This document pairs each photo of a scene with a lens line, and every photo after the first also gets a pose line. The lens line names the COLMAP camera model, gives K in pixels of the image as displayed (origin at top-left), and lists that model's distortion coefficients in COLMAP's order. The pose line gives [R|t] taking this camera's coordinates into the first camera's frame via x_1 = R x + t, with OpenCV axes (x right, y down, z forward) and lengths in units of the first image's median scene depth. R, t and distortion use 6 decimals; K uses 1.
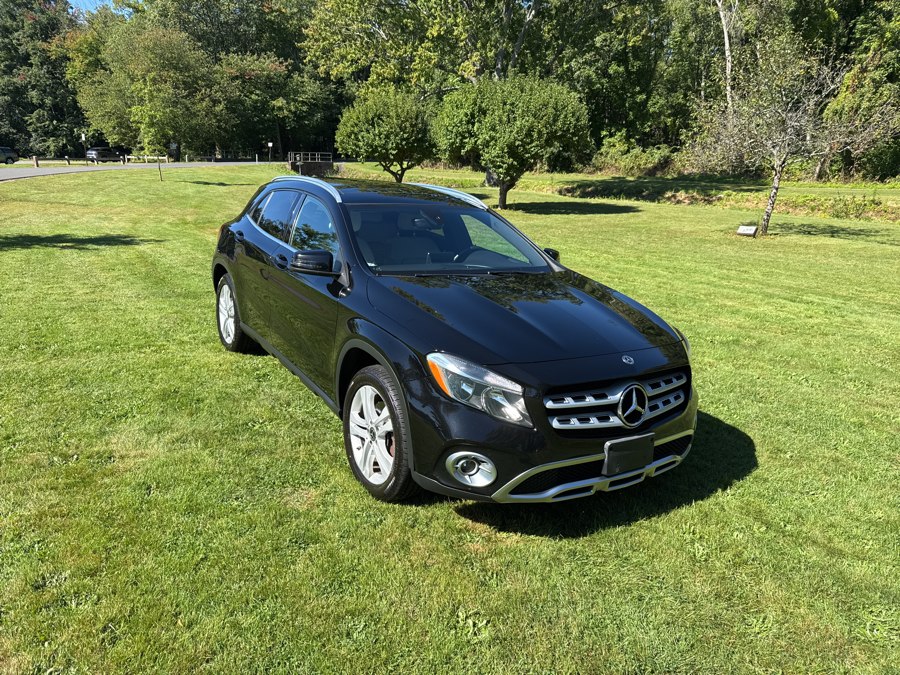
lens RADIAL K [[642.0, 0, 447.1], [0, 642.0, 341.7], [0, 0, 1]] dist [0.022206, -0.027010]
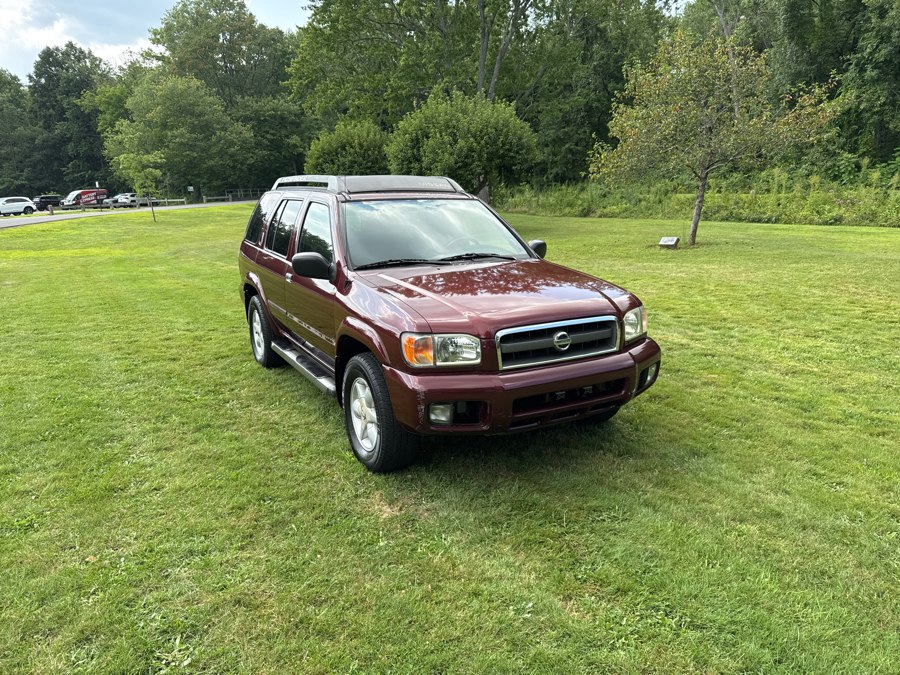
lens RADIAL K [[642.0, 0, 451.4], [0, 642.0, 339.3], [0, 0, 1]] dist [0.022206, -0.027010]
pose [[0.996969, -0.041158, -0.066022, 0.093444], [0.038243, 0.998263, -0.044822, 0.001215], [0.067752, 0.042161, 0.996811, 0.016959]]
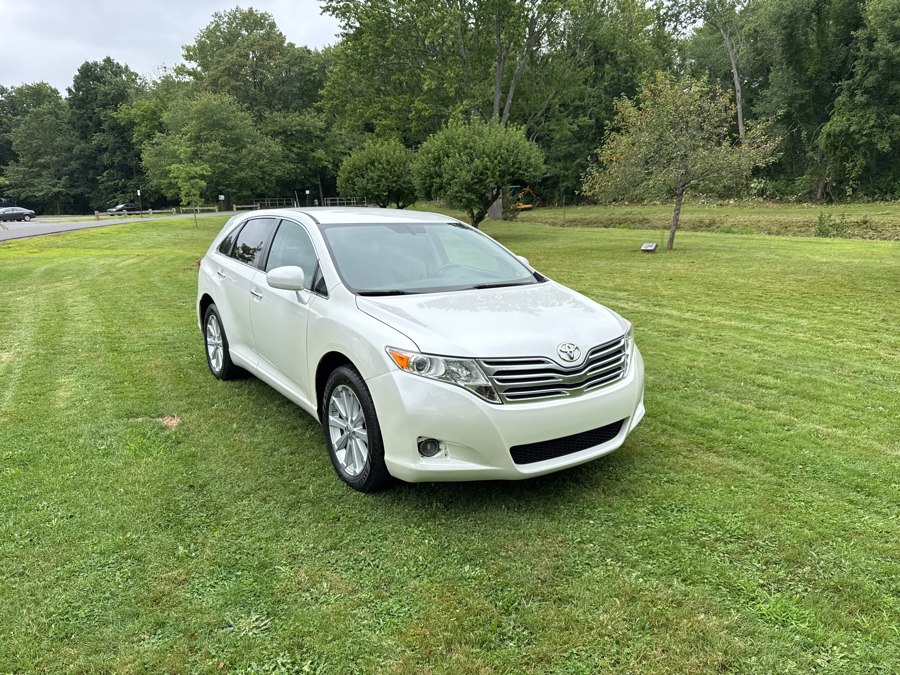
lens RADIAL K [[642.0, 0, 449.8], [0, 642.0, 338.7], [0, 0, 1]] dist [0.022206, -0.027010]
pose [[0.995682, -0.025682, -0.089206, 0.097970], [0.020064, 0.997792, -0.063317, 0.025348], [0.090635, 0.061254, 0.993999, -0.071237]]
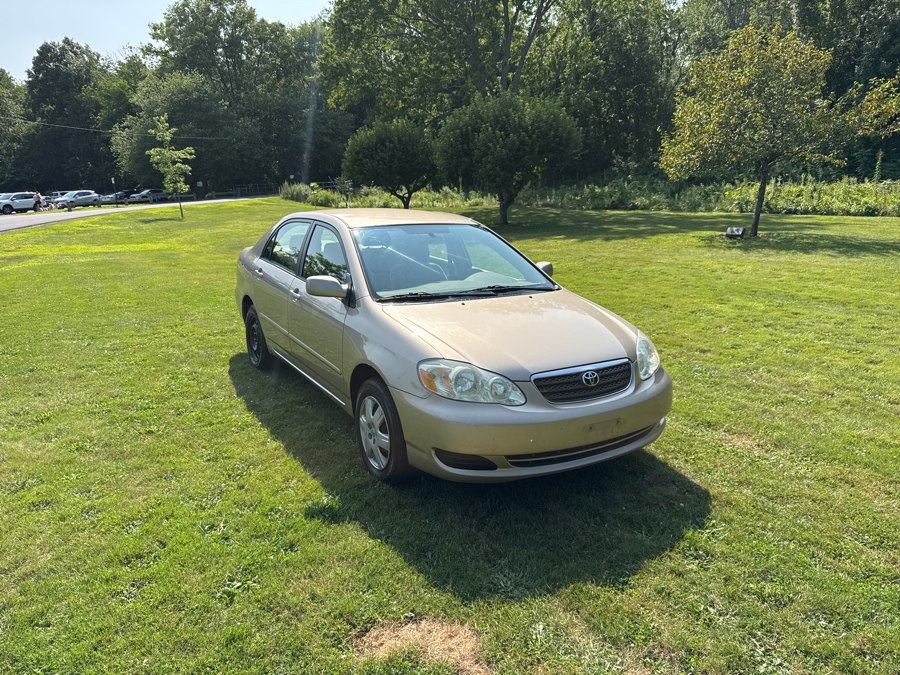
lens RADIAL K [[642.0, 0, 448.3], [0, 642.0, 341.3], [0, 0, 1]] dist [0.022206, -0.027010]
pose [[0.997360, -0.048896, -0.053689, 0.031435], [0.047179, 0.998347, -0.032809, 0.004334], [0.055204, 0.030190, 0.998019, -0.006840]]
